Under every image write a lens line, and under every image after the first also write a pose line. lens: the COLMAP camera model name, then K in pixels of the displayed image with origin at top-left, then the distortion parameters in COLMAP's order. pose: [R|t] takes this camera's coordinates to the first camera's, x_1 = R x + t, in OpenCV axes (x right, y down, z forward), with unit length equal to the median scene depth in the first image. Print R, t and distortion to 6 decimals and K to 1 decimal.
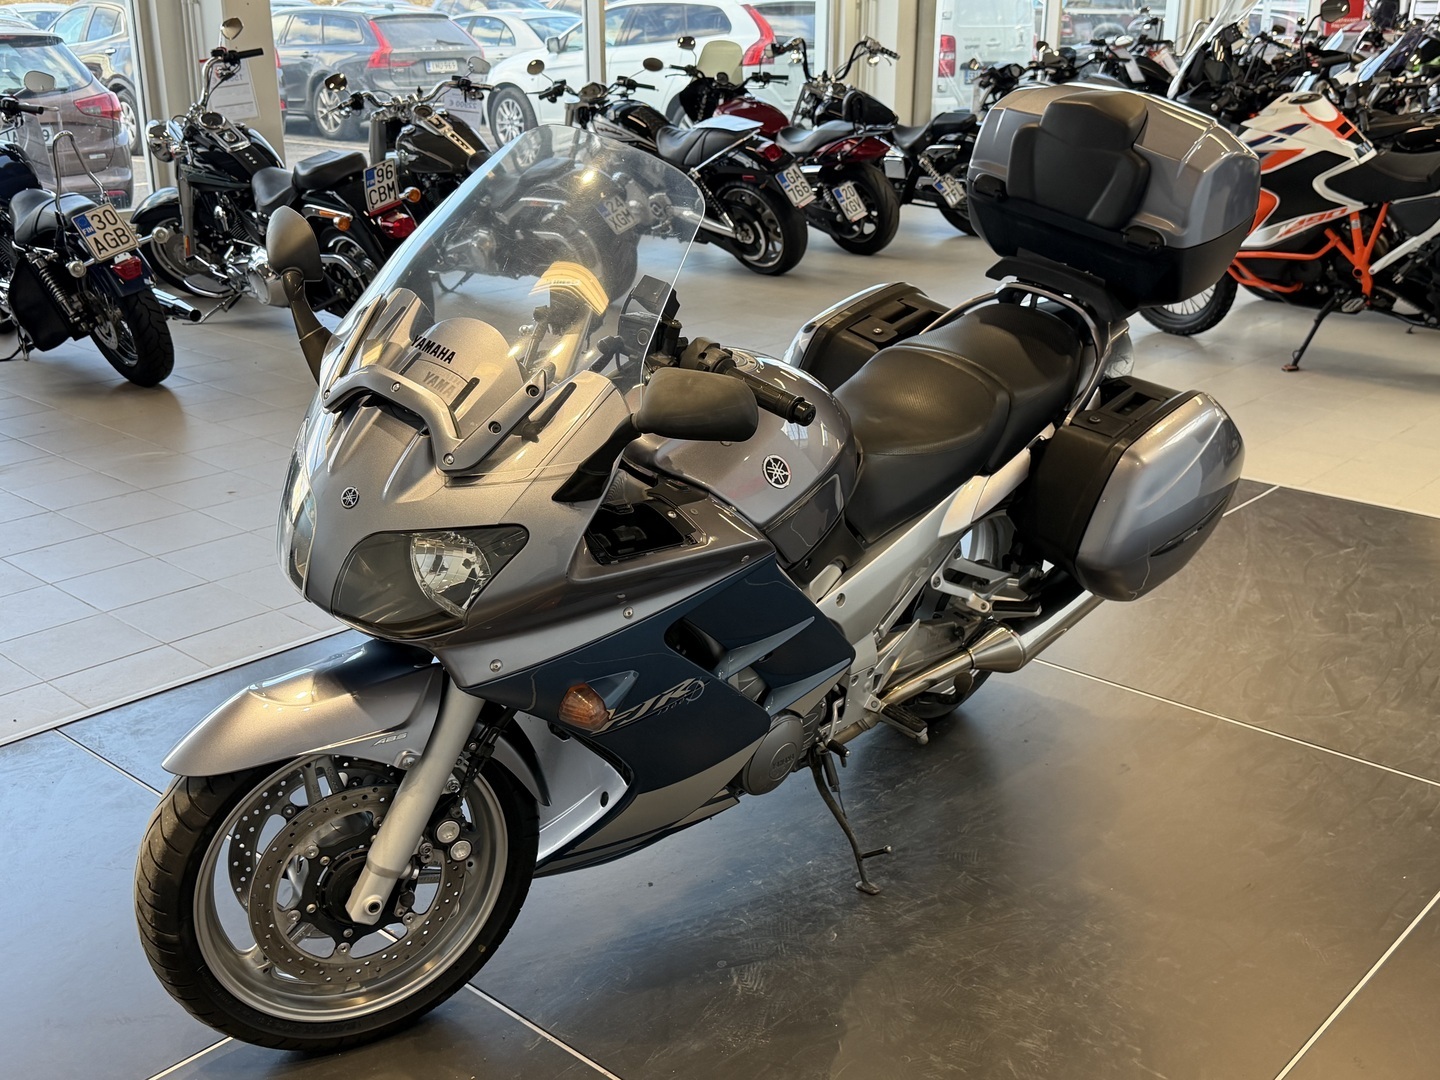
lens RADIAL K [[1582.4, 0, 726.0], [0, 1582.4, 536.0], [0, 0, 1]] dist [0.089947, 0.000000]
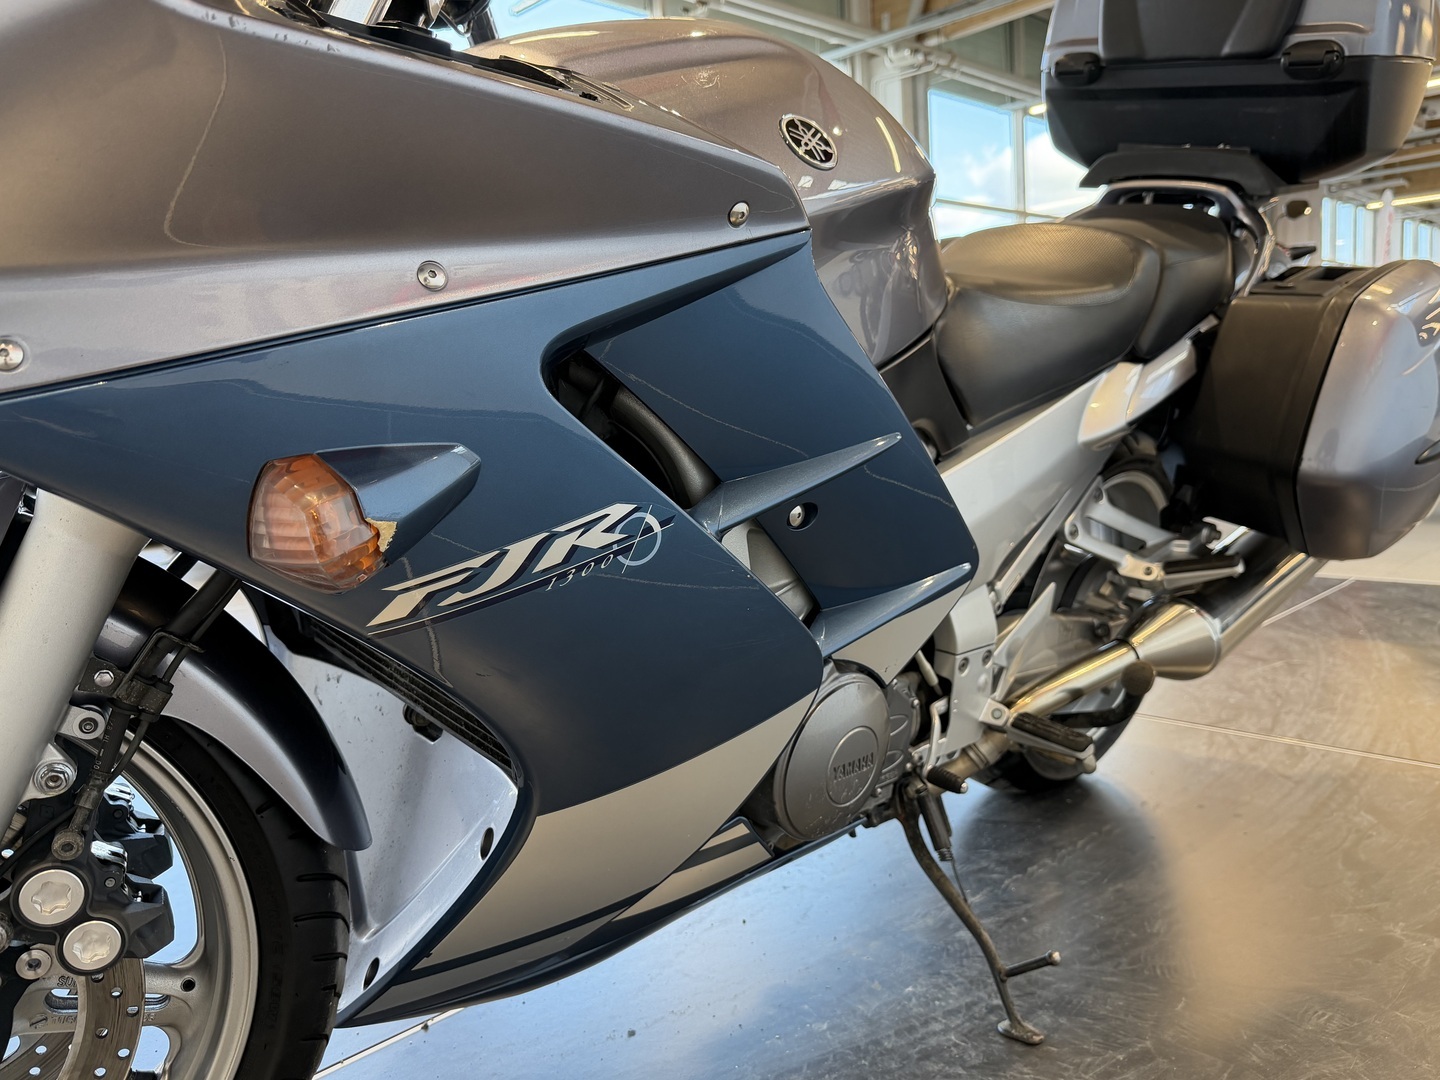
lens RADIAL K [[1121.8, 0, 709.3], [0, 1121.8, 546.2], [0, 0, 1]] dist [0.014608, -0.026624]
pose [[0.996536, -0.048922, -0.067248, 0.015567], [0.034285, 0.978426, -0.203732, 0.129239], [0.075764, 0.200721, 0.976714, 0.565216]]
